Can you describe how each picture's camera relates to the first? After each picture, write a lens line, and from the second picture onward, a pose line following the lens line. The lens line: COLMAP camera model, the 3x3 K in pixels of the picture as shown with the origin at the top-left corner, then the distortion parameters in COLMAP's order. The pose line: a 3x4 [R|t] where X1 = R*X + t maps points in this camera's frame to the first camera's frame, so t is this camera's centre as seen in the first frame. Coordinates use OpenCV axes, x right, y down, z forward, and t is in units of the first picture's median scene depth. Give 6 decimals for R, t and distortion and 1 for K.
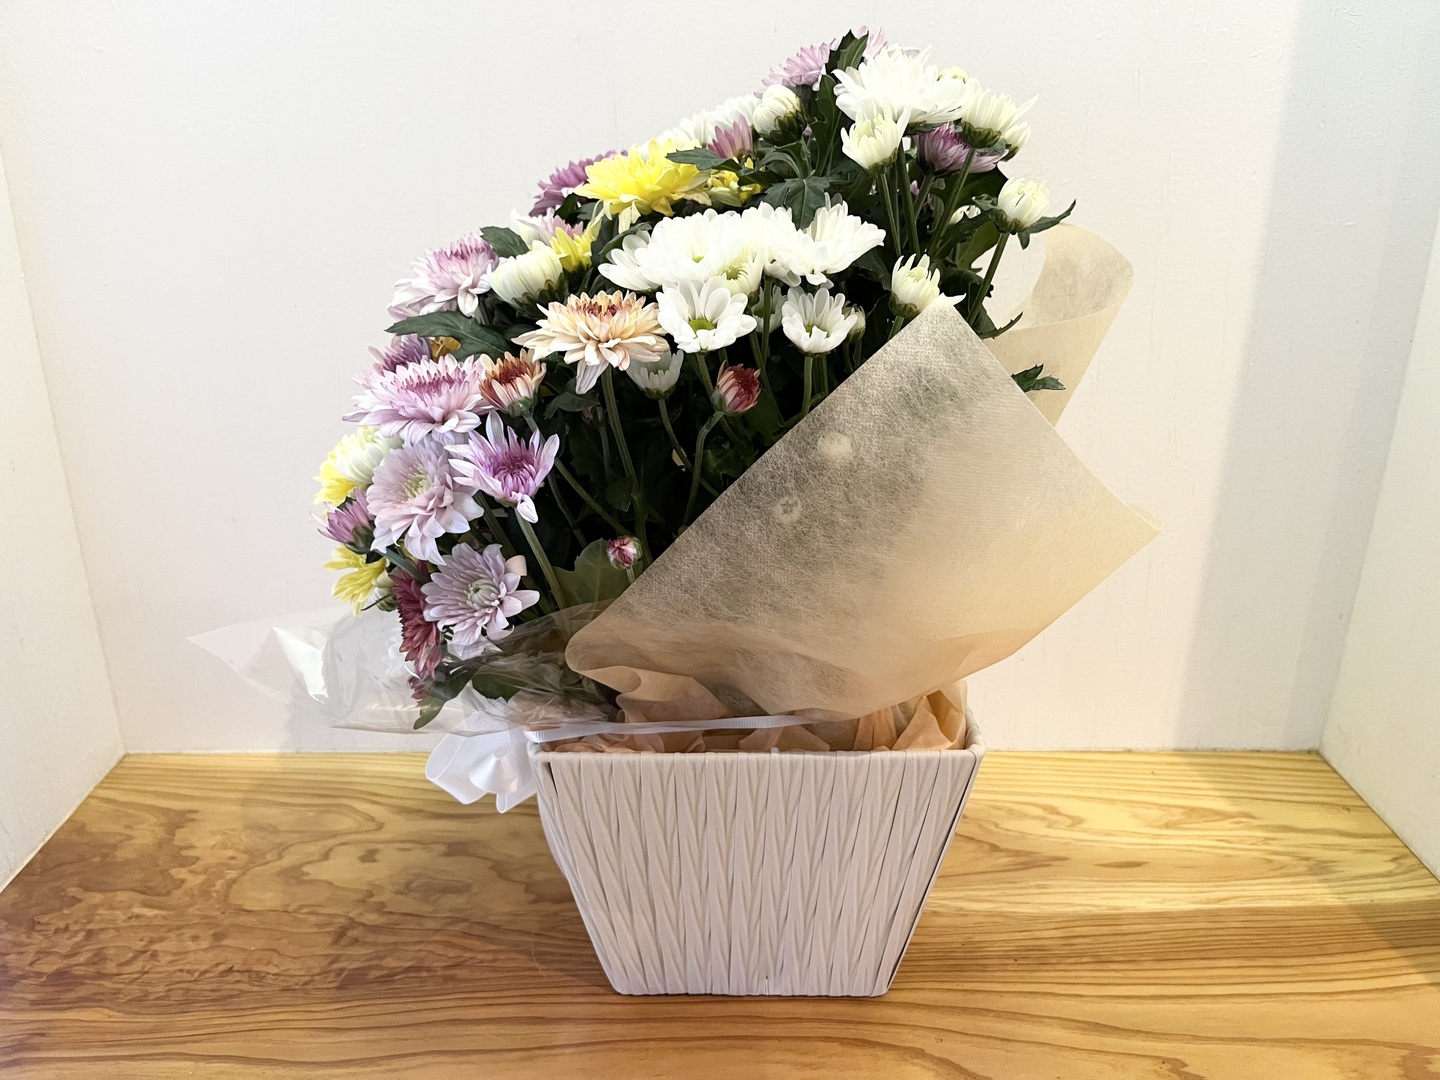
lens RADIAL K [[1104.4, 0, 742.7], [0, 1104.4, 548.2], [0, 0, 1]] dist [0.084209, -0.131484]
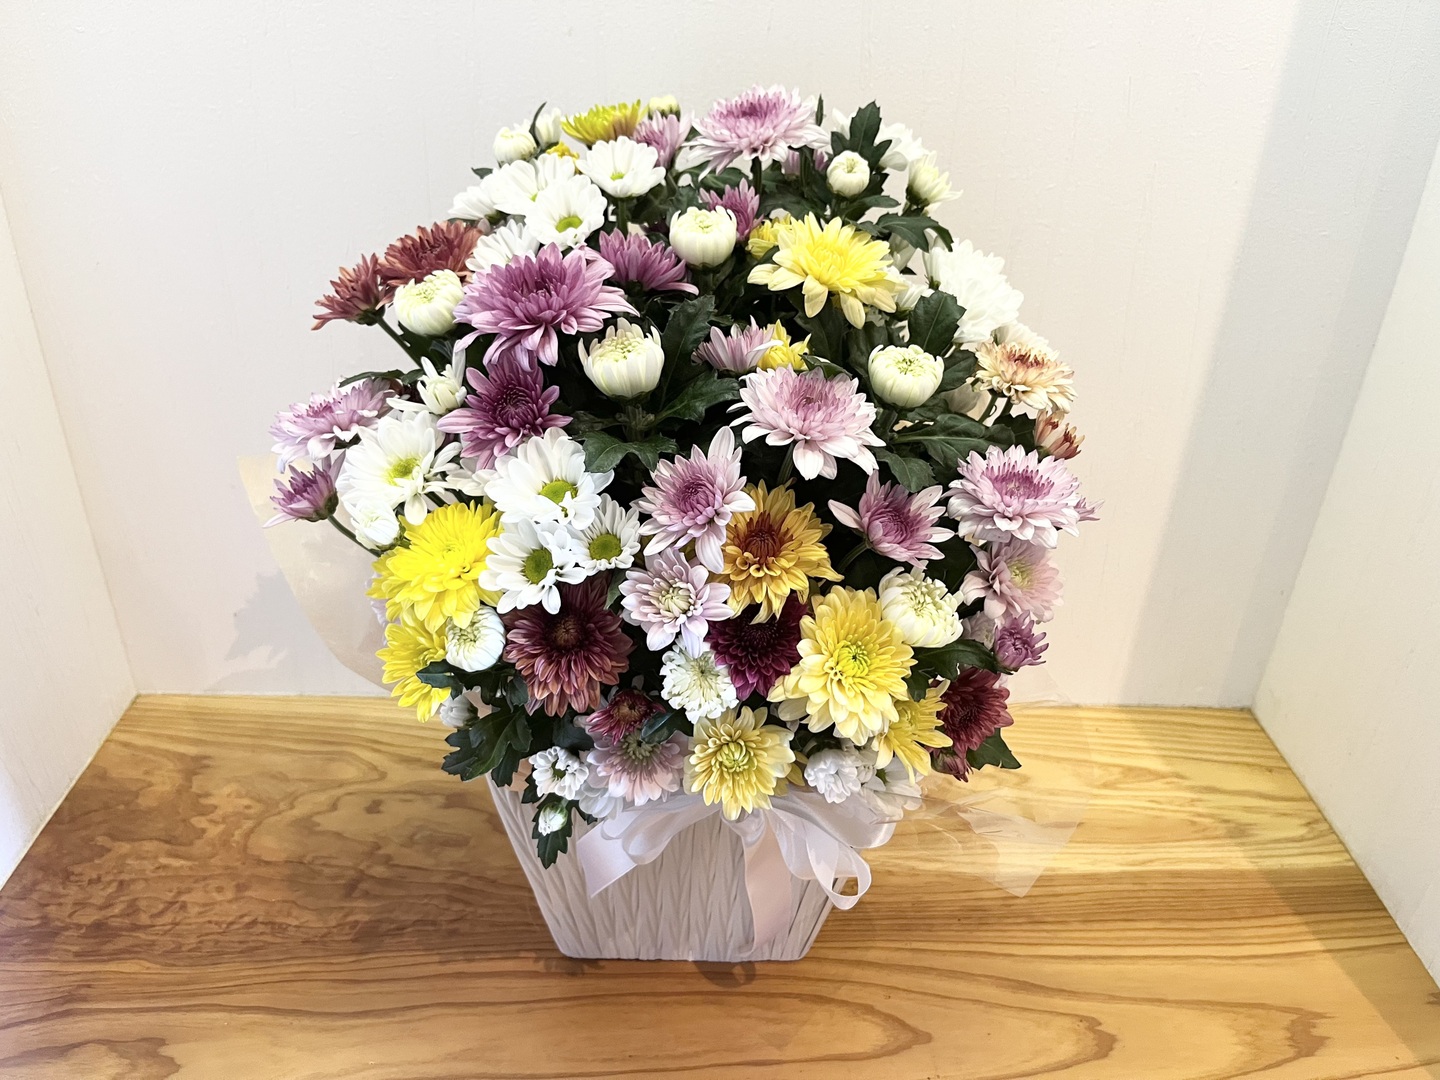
lens RADIAL K [[1104.4, 0, 739.2], [0, 1104.4, 544.6], [0, 0, 1]] dist [0.084209, -0.131484]
pose [[0.999548, 0.021605, 0.020886, -0.007596], [-0.024487, 0.988476, 0.149384, -0.156423], [-0.017418, -0.149828, 0.988559, -0.045696]]
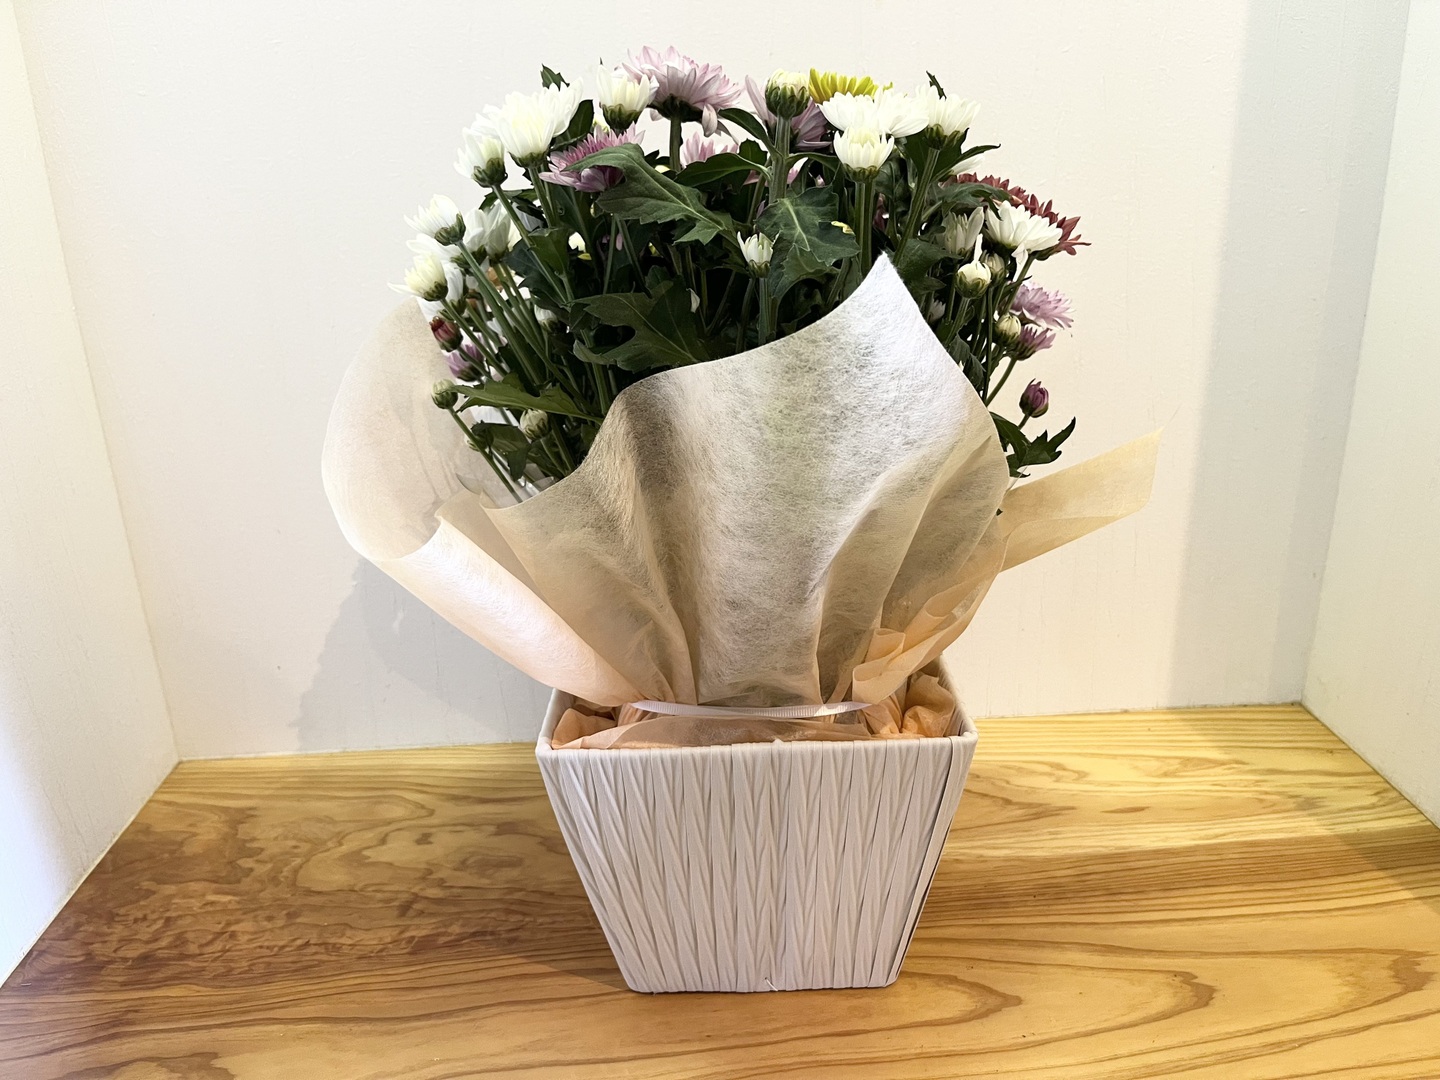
lens RADIAL K [[1104.4, 0, 747.7], [0, 1104.4, 553.9], [0, 0, 1]] dist [0.084209, -0.131484]
pose [[0.998657, -0.047317, 0.021116, -0.038258], [0.047637, 0.998753, -0.014911, 0.036827], [-0.020384, 0.015897, 0.999666, -0.077646]]
